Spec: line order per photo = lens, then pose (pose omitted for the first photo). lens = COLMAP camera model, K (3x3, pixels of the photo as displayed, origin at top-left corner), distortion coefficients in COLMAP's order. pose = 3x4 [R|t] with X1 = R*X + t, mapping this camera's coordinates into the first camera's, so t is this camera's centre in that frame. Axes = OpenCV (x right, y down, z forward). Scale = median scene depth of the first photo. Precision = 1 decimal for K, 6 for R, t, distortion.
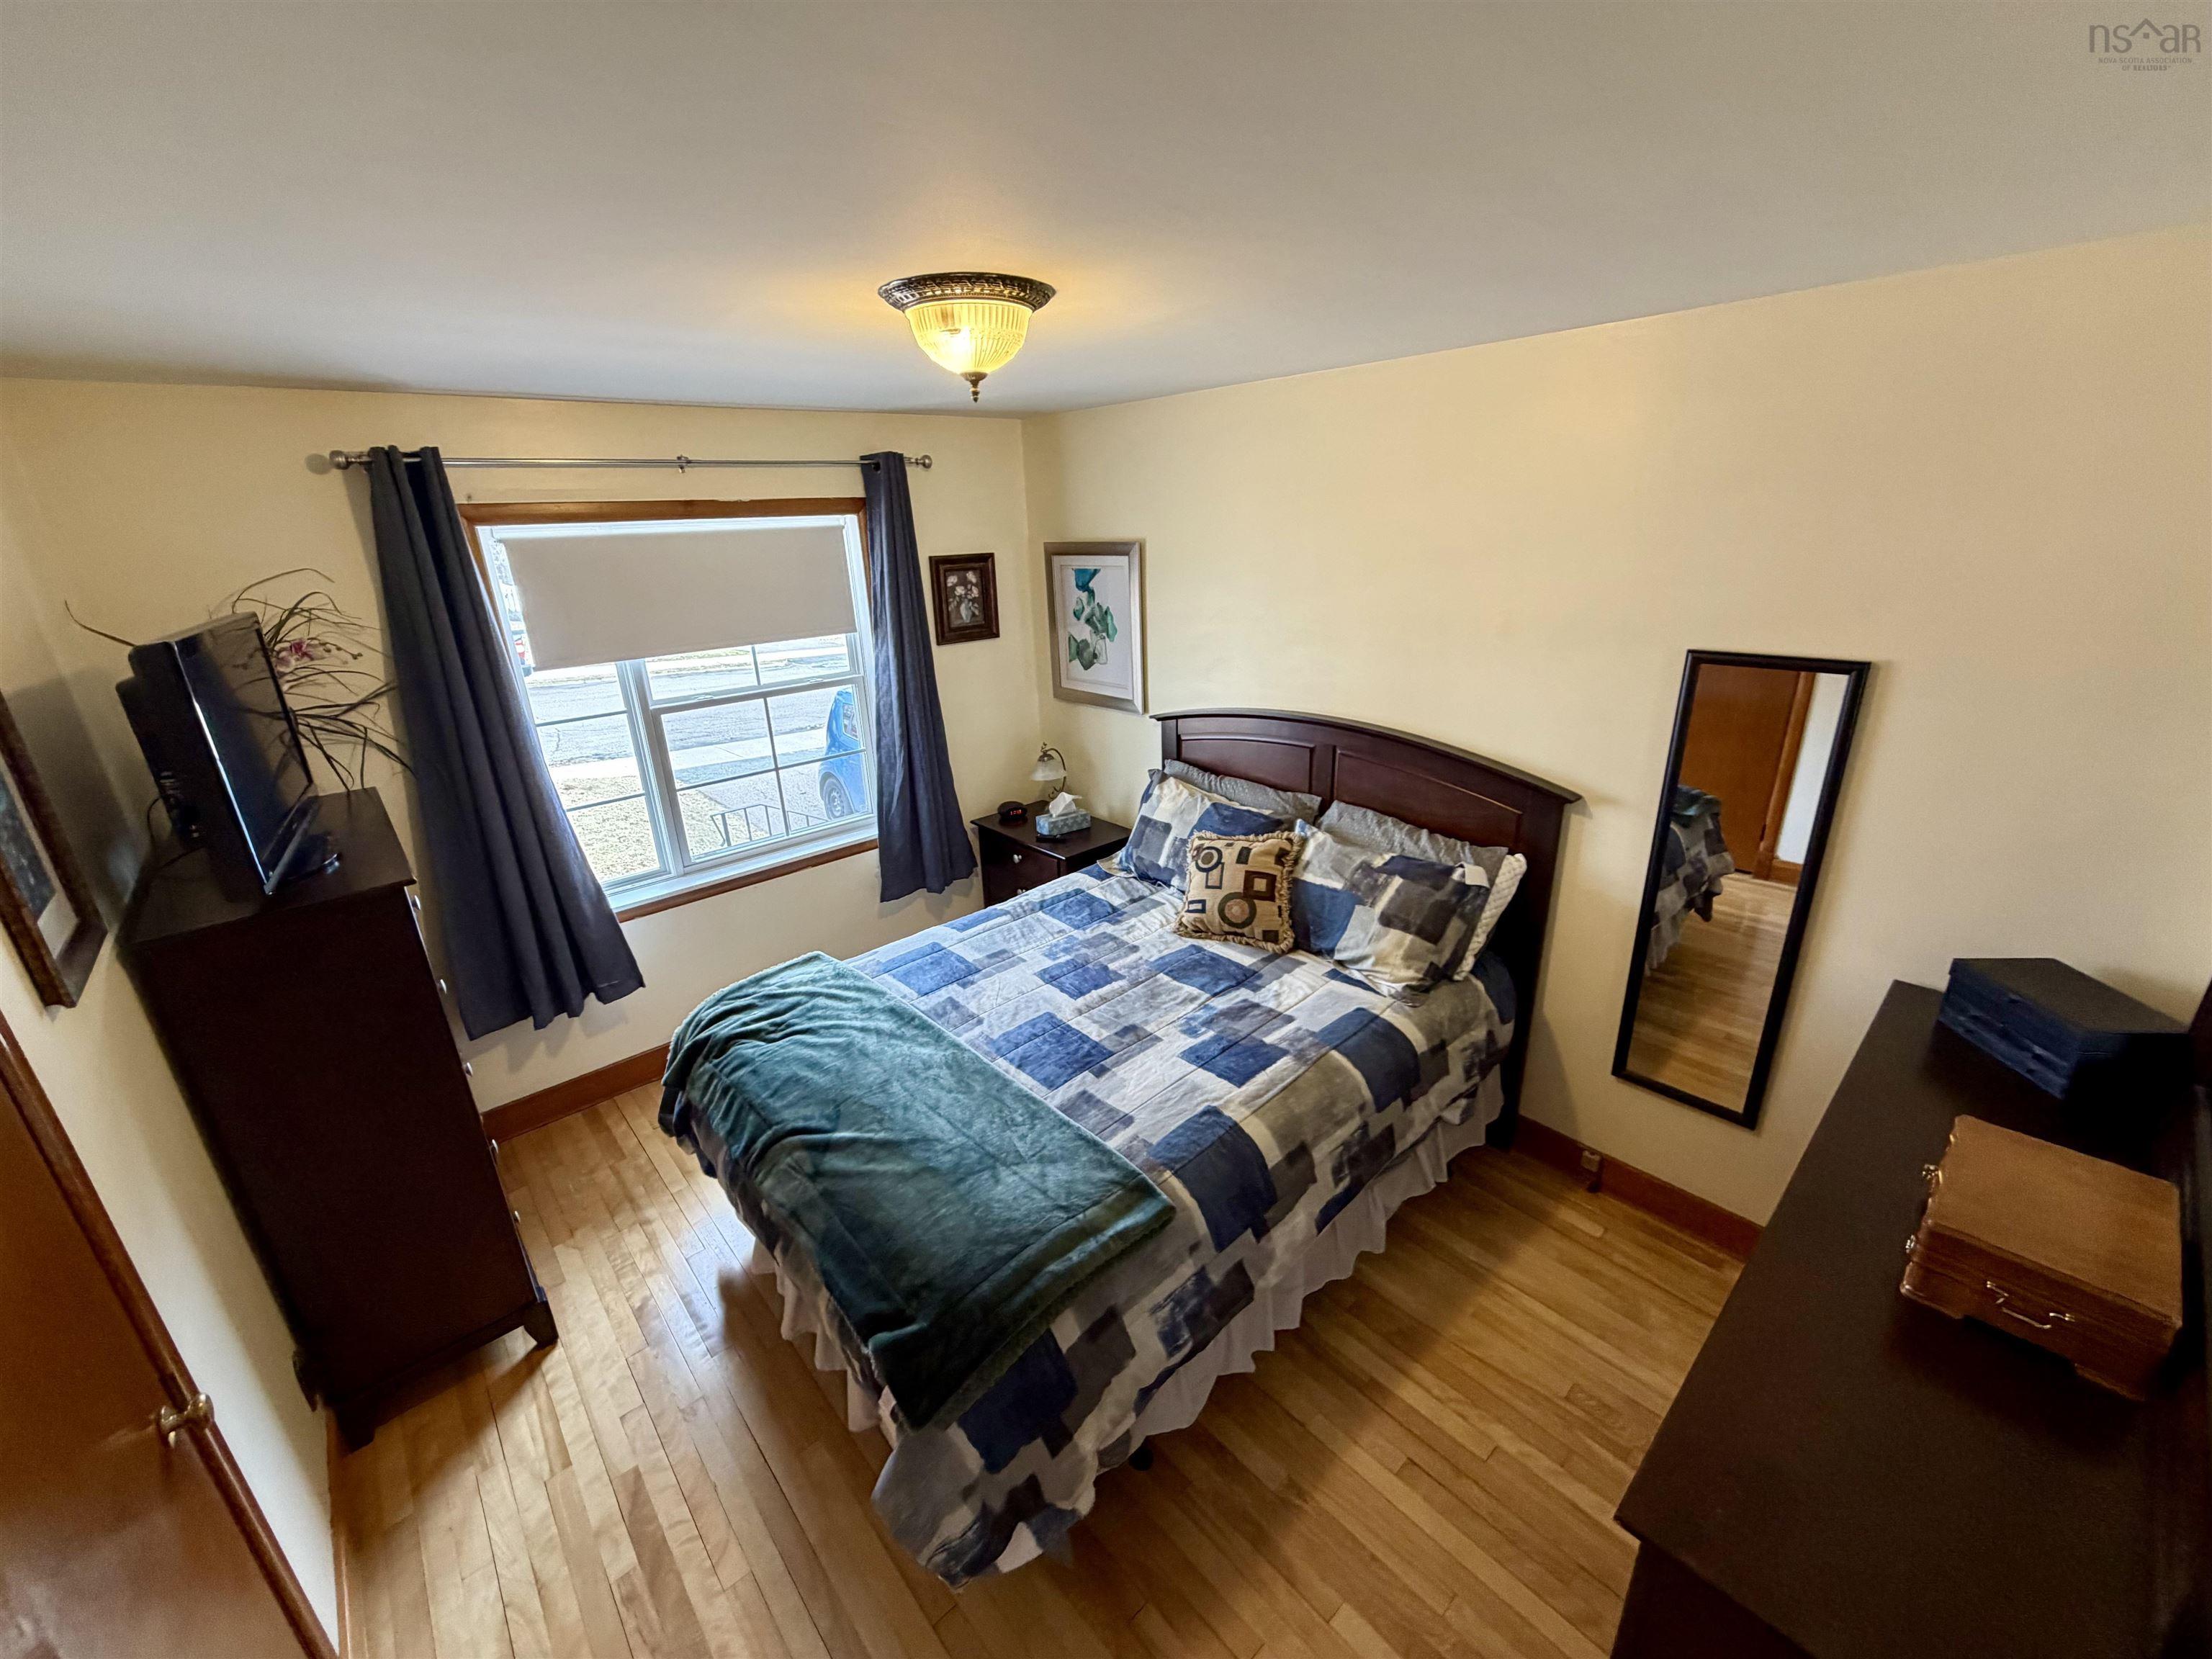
lens RADIAL K [[881.4, 0, 1100.6], [0, 881.4, 826.0], [0, 0, 1]] dist [0.000341, -0.000200]
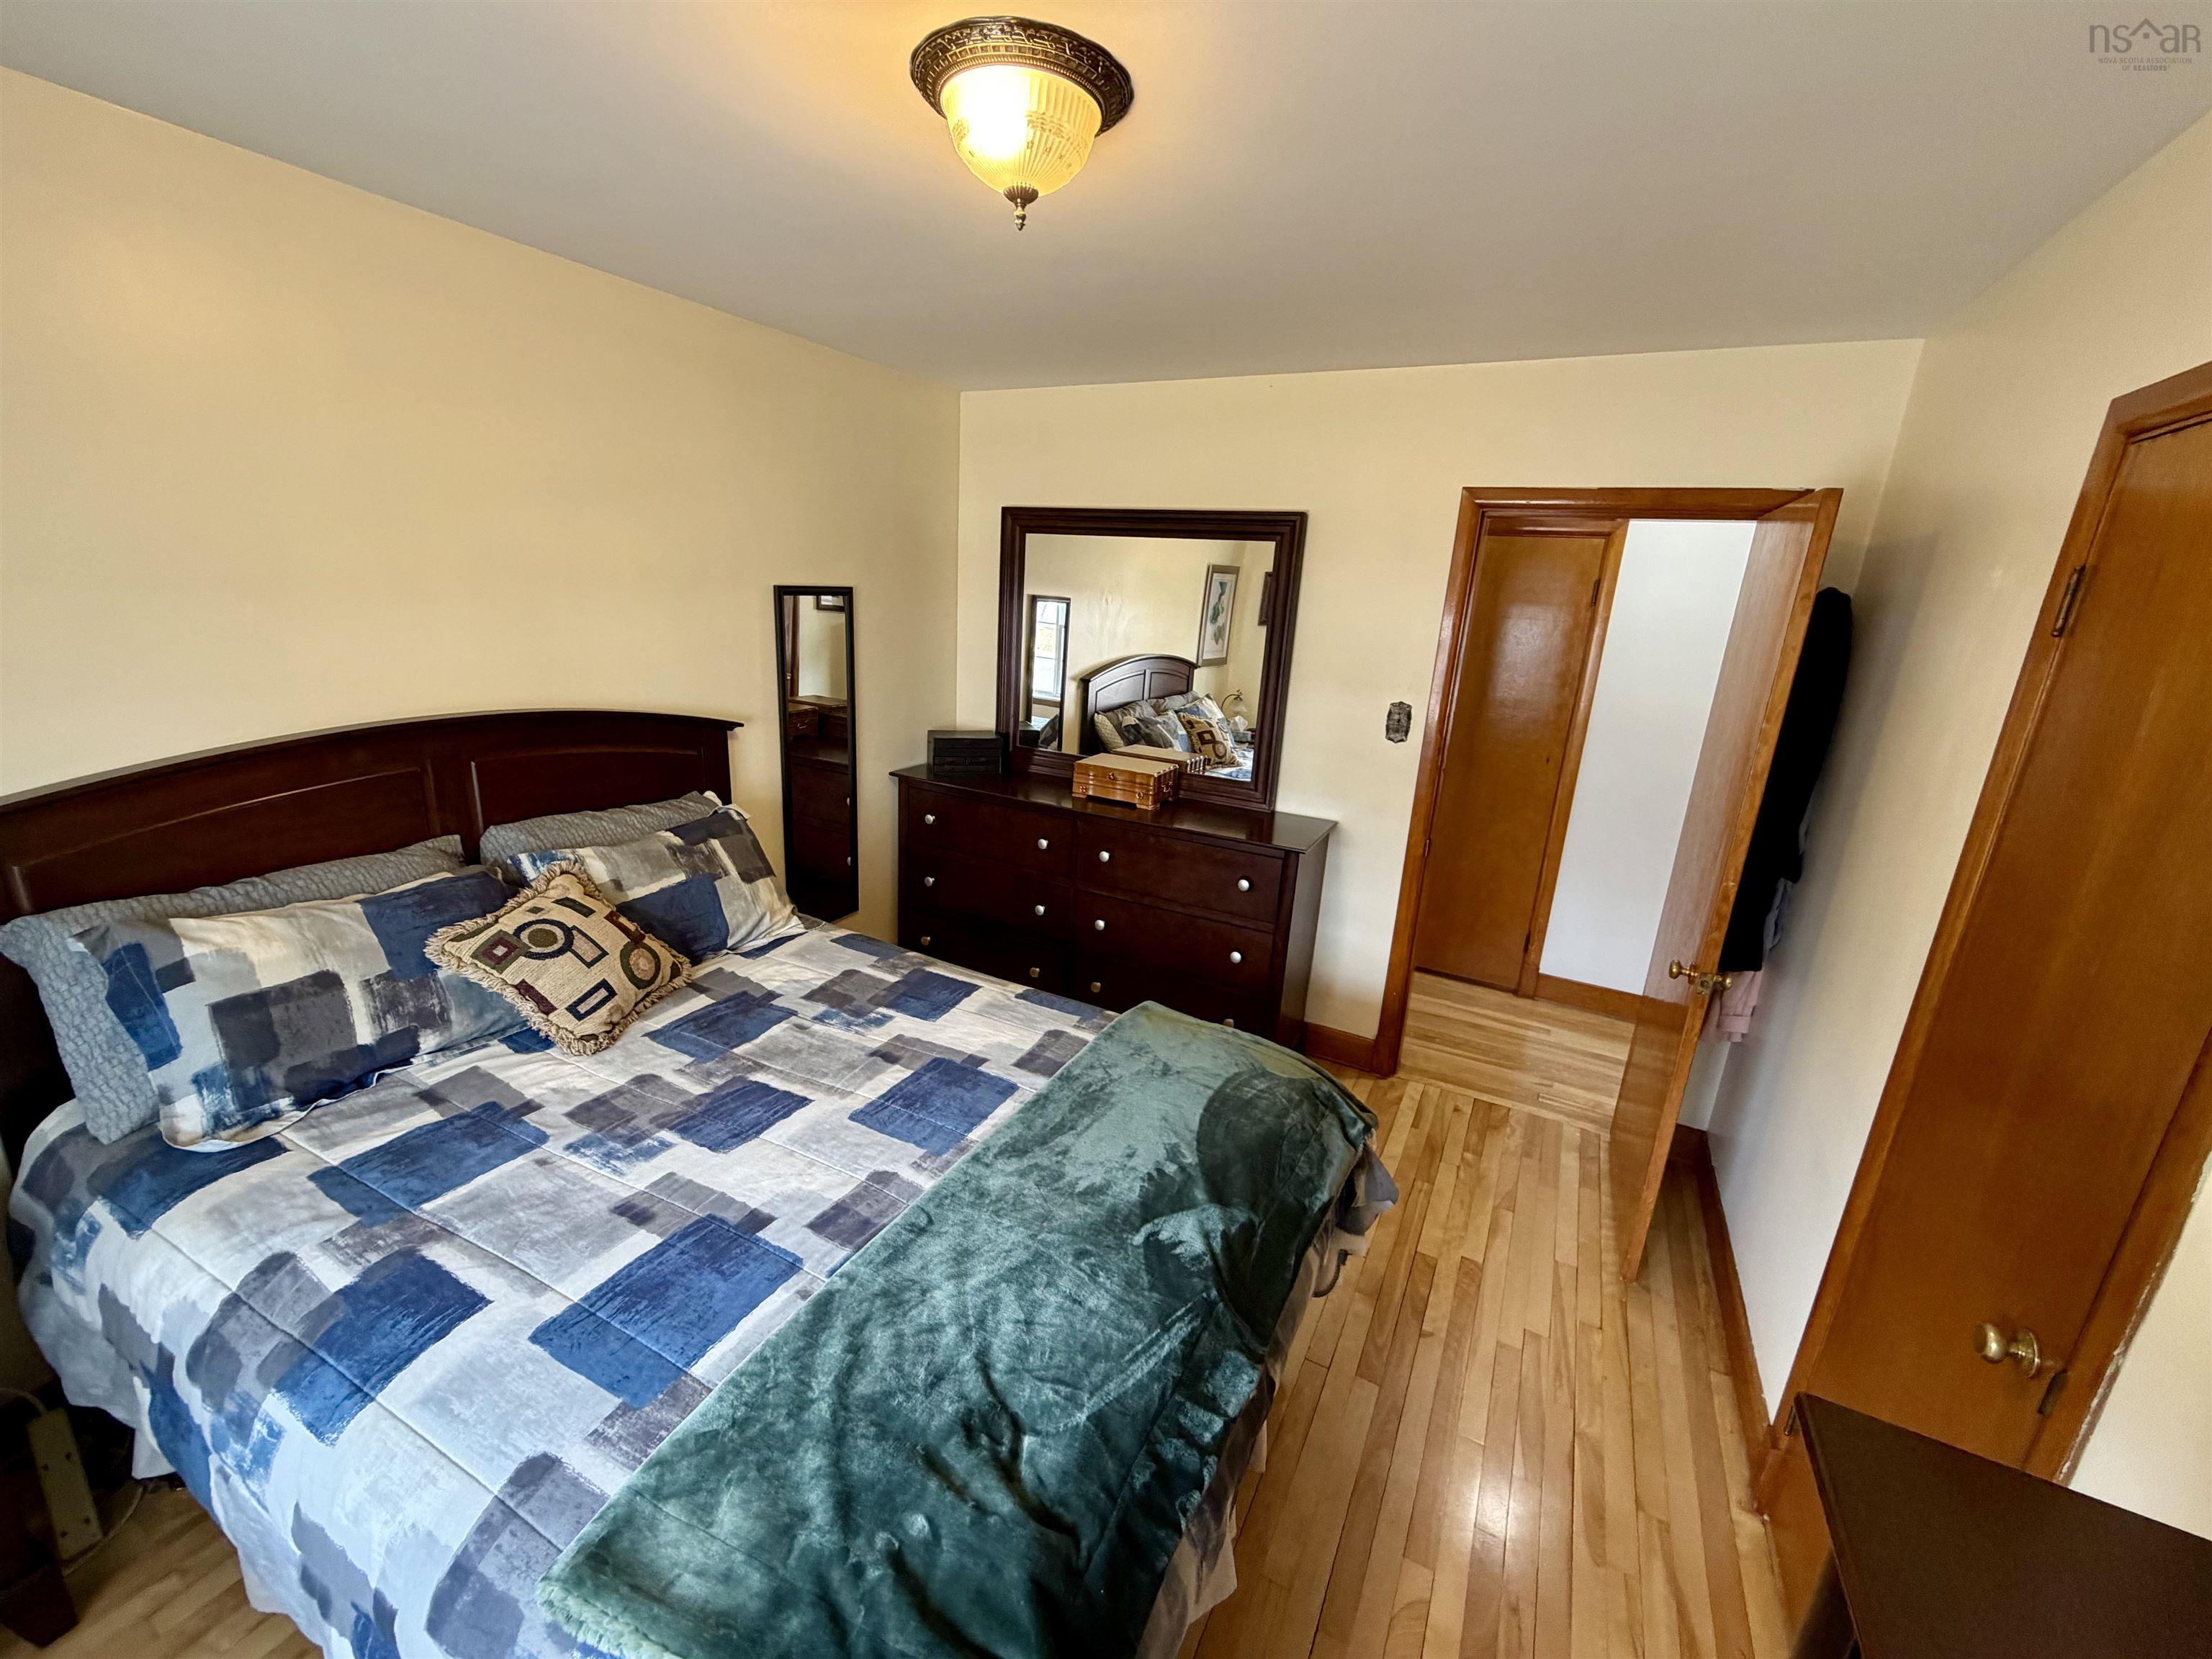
lens RADIAL K [[881.4, 0, 1100.6], [0, 881.4, 826.0], [0, 0, 1]] dist [0.000341, -0.000200]
pose [[-0.347987, -0.238882, 0.906554, -0.621991], [0.272693, 0.899389, 0.341669, -0.154888], [-0.896964, 0.366107, -0.247835, 0.818948]]
